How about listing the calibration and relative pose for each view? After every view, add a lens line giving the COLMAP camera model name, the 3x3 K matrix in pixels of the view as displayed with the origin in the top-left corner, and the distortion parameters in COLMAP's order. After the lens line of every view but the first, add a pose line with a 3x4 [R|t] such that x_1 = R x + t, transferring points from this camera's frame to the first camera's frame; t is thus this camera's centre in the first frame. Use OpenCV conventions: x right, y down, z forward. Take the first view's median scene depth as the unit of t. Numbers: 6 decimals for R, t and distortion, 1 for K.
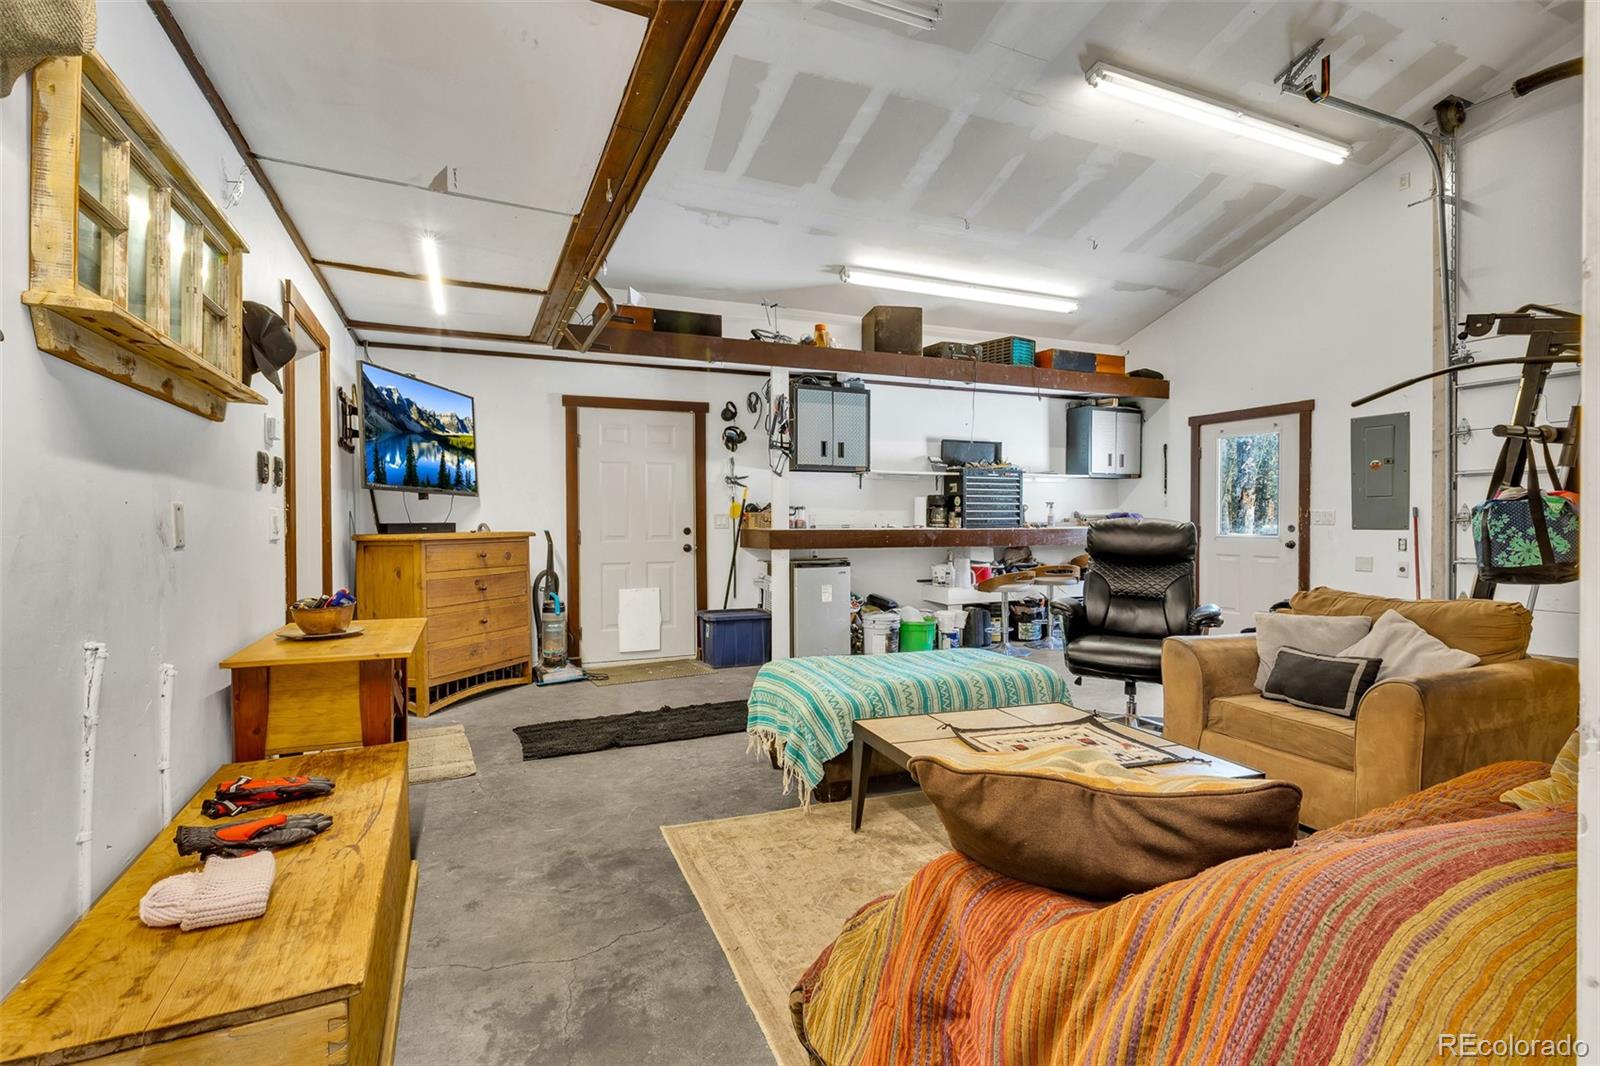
lens RADIAL K [[746.1, 0, 800.0], [0, 746.1, 533.0], [0, 0, 1]] dist [-0.002463, 0.000133]
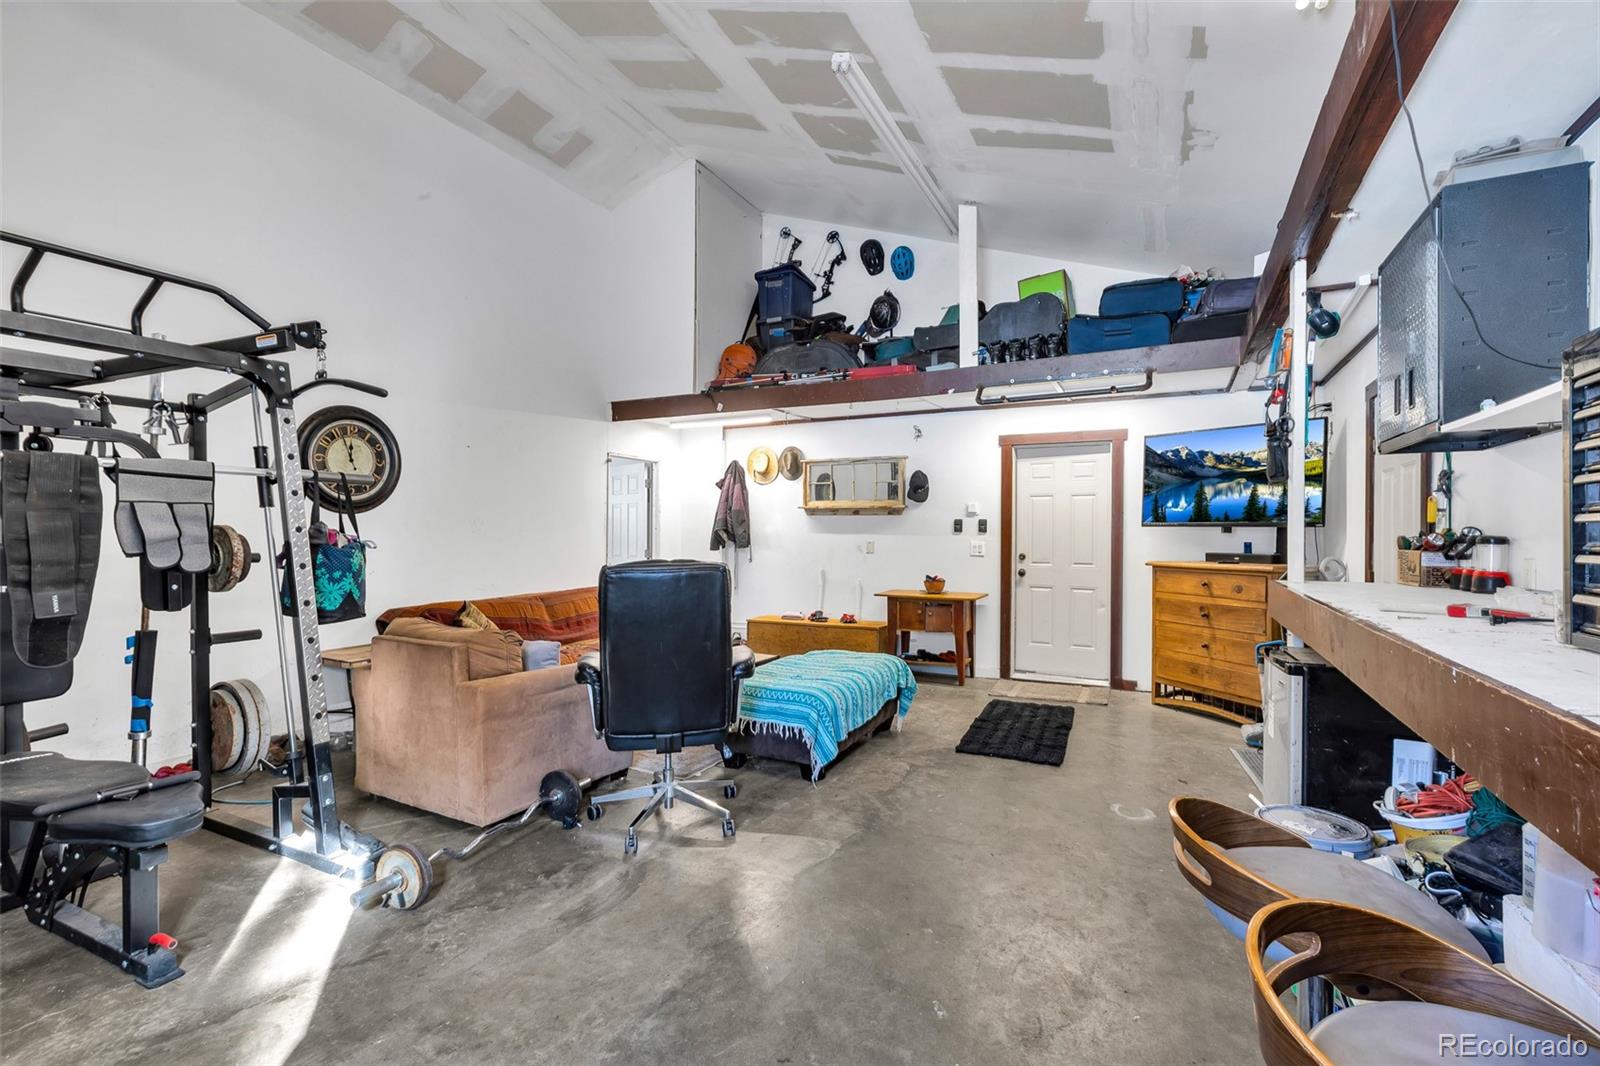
lens RADIAL K [[712.6, 0, 800.0], [0, 712.6, 533.0], [0, 0, 1]] dist [0.002560, 0.000834]
pose [[-0.800875, -0.006253, -0.598799, 0.689276], [-0.011090, 0.999929, 0.004392, -0.044483], [0.598729, 0.010158, -0.800887, 1.542186]]
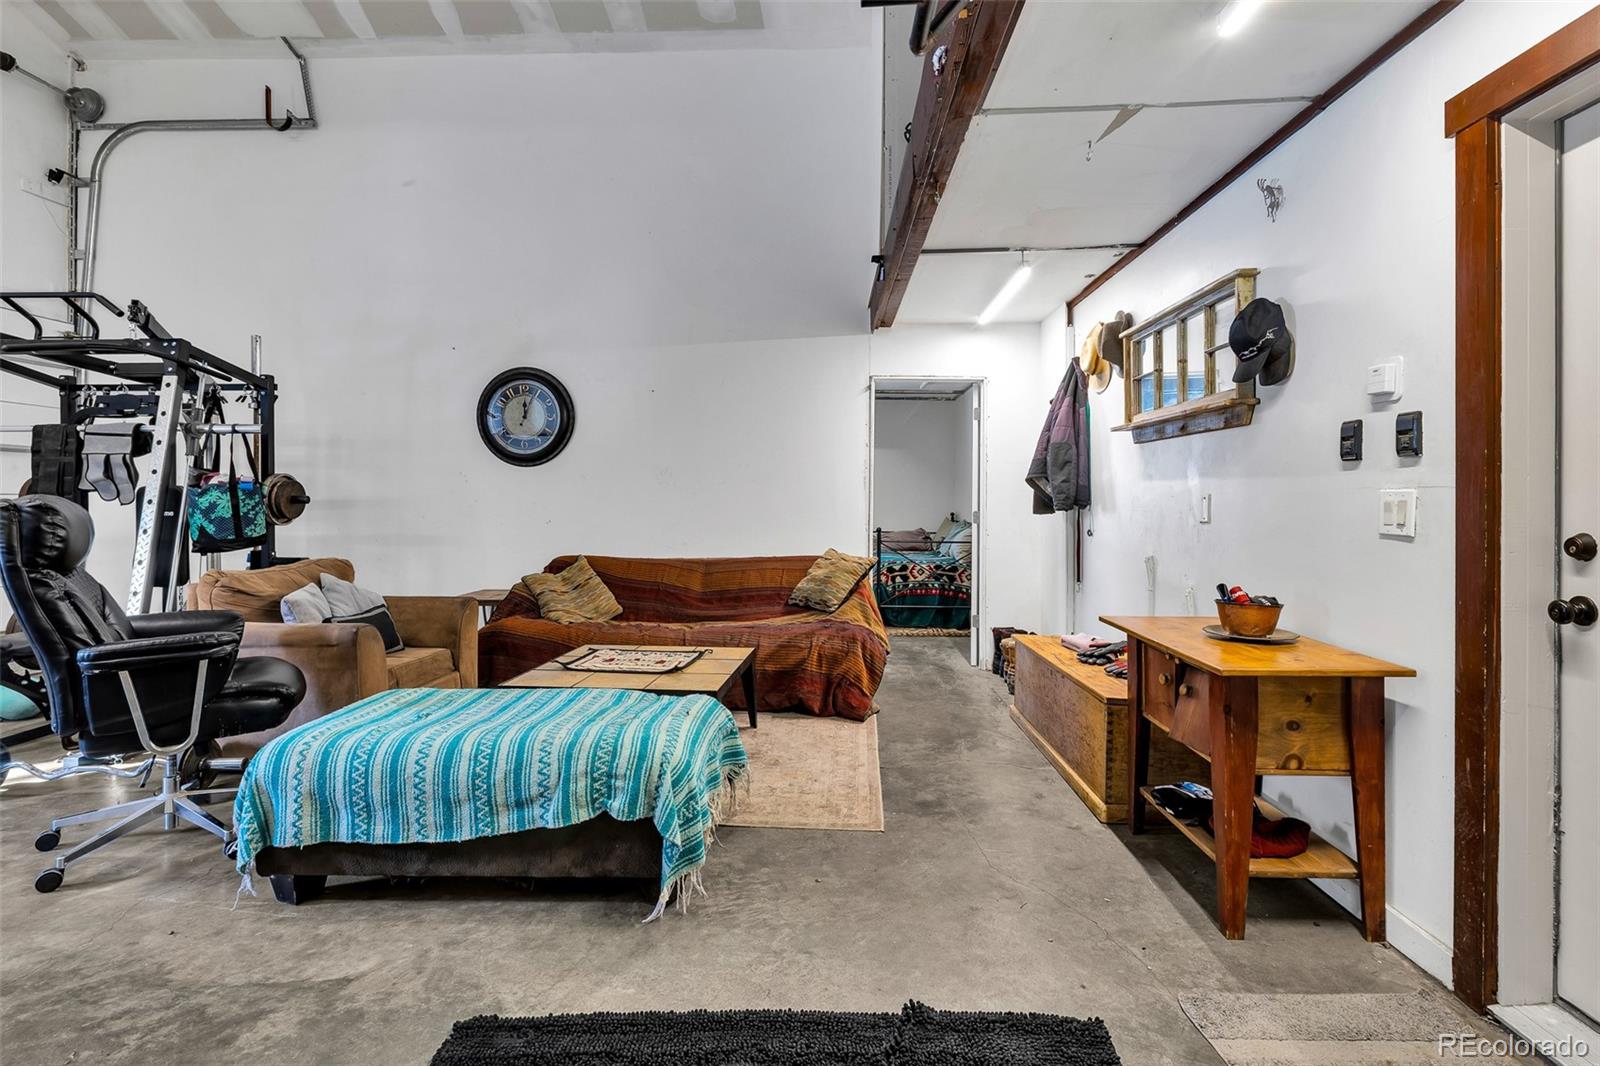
lens RADIAL K [[746.1, 0, 800.0], [0, 746.1, 533.0], [0, 0, 1]] dist [-0.002463, 0.000133]
pose [[-0.897345, -0.026296, 0.440546, -0.313988], [-0.003402, 0.998606, 0.052676, -0.021063], [-0.441317, 0.045770, -0.896183, 1.178647]]
